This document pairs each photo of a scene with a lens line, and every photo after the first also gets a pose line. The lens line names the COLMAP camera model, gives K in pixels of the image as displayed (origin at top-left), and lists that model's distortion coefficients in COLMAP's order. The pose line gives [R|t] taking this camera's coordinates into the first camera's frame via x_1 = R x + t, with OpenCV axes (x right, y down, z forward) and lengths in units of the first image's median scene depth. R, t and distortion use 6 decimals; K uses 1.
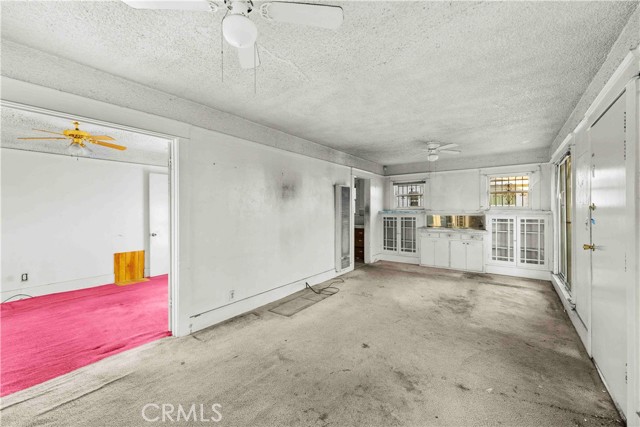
lens RADIAL K [[260.6, 0, 320.0], [0, 260.6, 213.5], [0, 0, 1]] dist [0.000103, -0.000350]
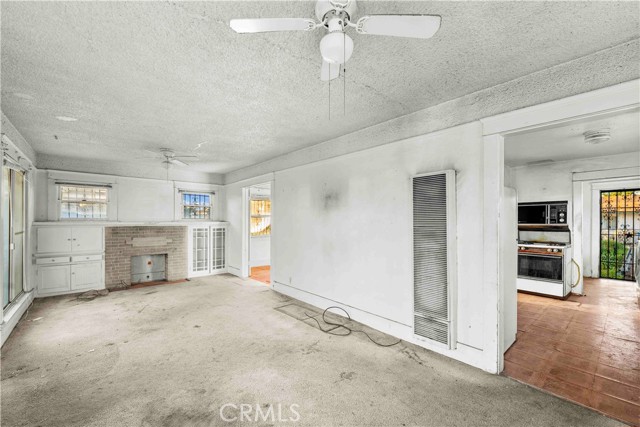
lens RADIAL K [[265.7, 0, 318.8], [0, 265.7, 221.8], [0, 0, 1]] dist [-0.001425, -0.000075]
pose [[-0.219334, 0.012563, -0.975569, 0.807971], [-0.014616, 0.999763, 0.016161, -0.024389], [0.975540, 0.017803, -0.219098, 1.145987]]
